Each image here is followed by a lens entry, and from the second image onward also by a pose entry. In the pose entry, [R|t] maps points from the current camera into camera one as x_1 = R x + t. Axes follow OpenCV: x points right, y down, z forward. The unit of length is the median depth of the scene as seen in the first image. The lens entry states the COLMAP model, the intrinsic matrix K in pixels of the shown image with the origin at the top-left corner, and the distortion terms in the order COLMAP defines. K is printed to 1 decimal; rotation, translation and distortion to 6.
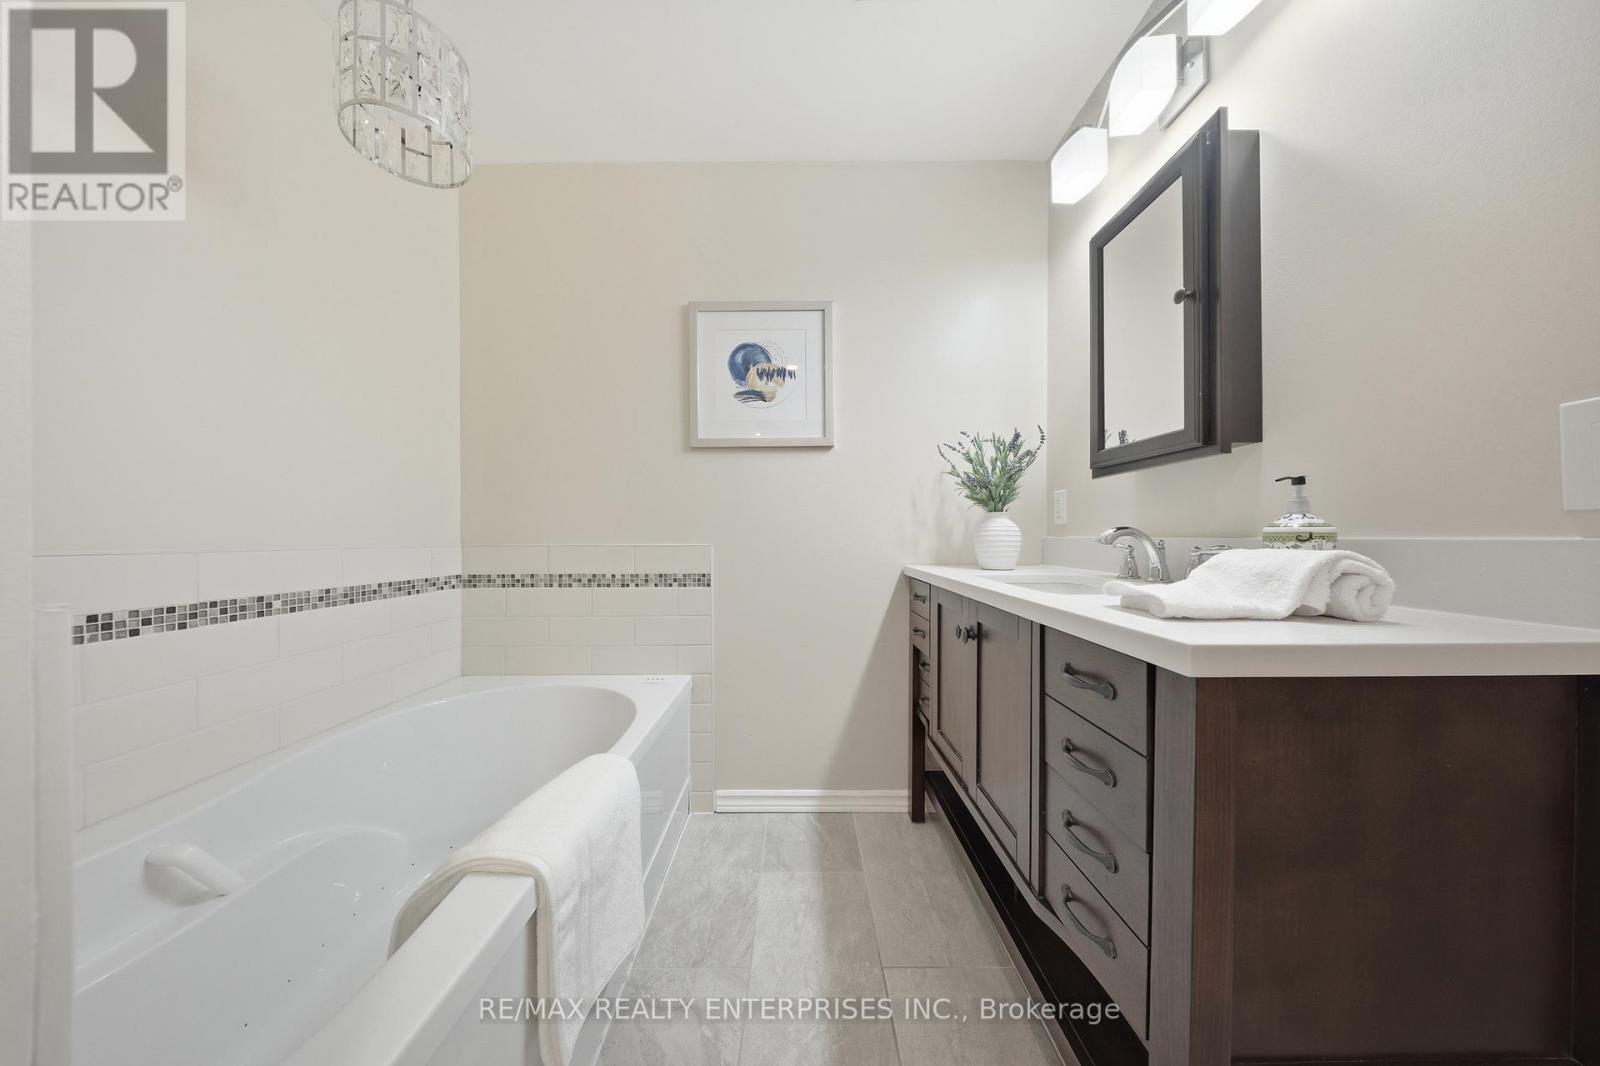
lens RADIAL K [[480.5, 0, 800.0], [0, 480.5, 533.0], [0, 0, 1]] dist [-0.000069, -0.000004]
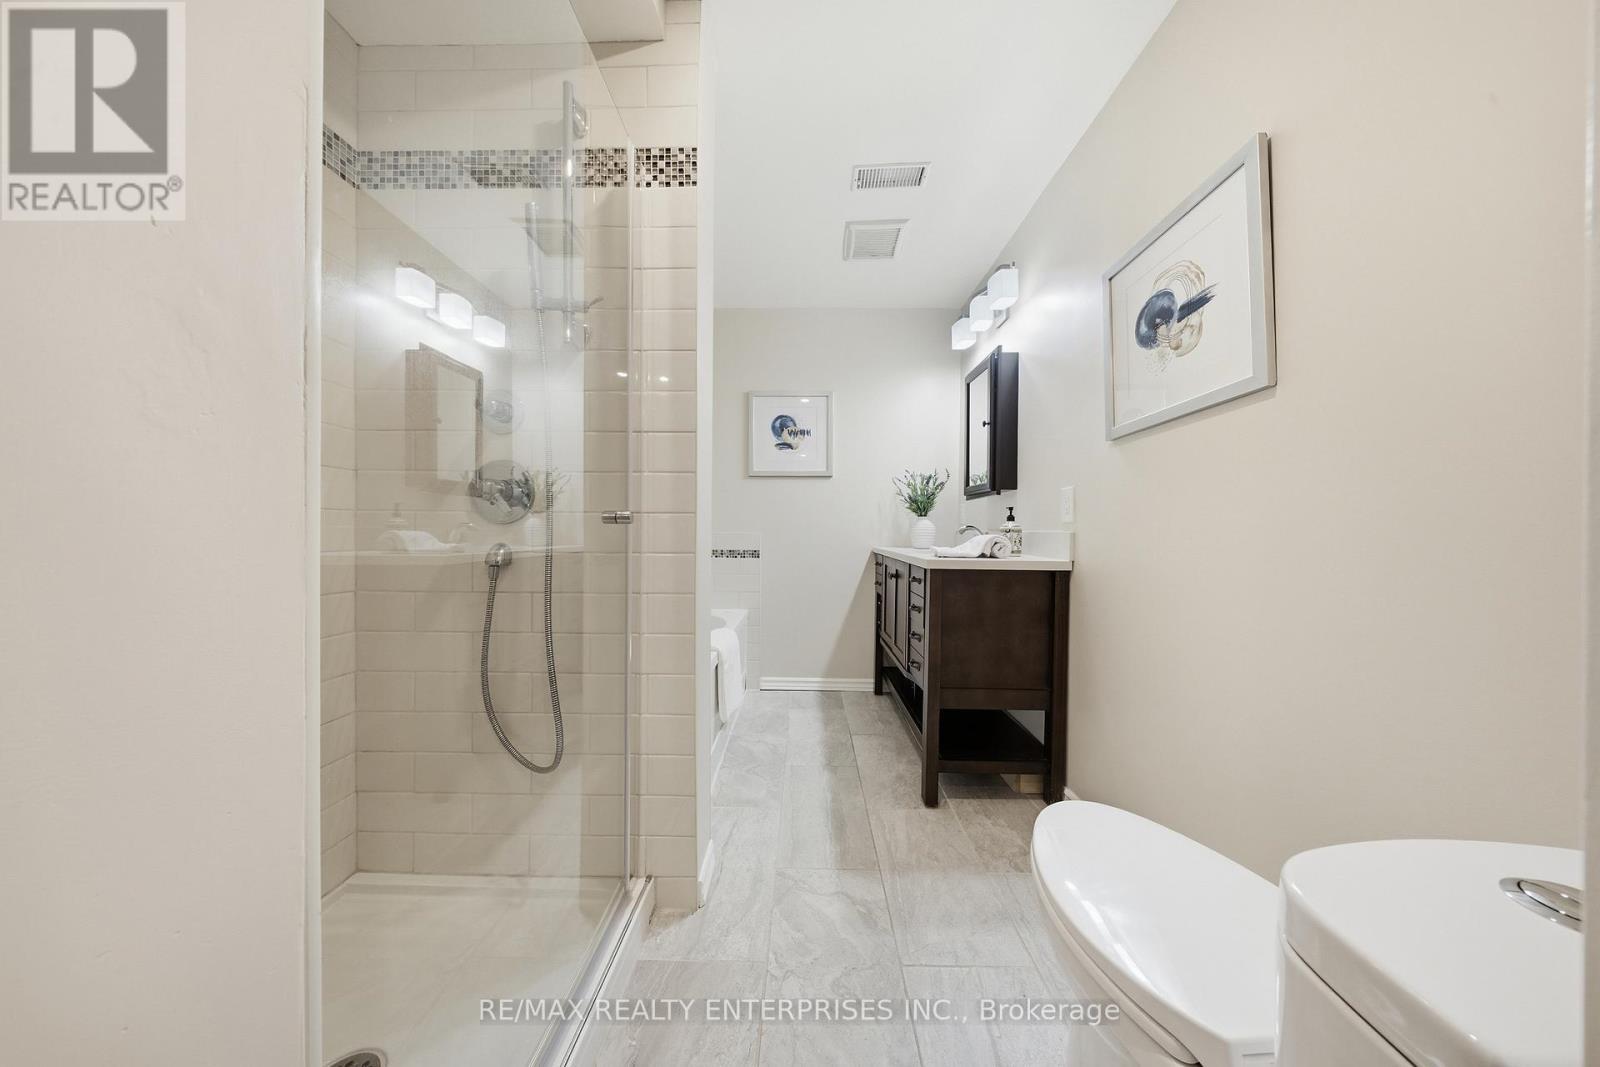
lens RADIAL K [[480.5, 0, 800.0], [0, 480.5, 533.5], [0, 0, 1]] dist [-0.000069, -0.000004]
pose [[0.999859, 0.011590, -0.012156, -0.023009], [-0.011437, 0.999855, 0.012603, 0.001762], [0.012300, -0.012462, 0.999847, -0.716824]]
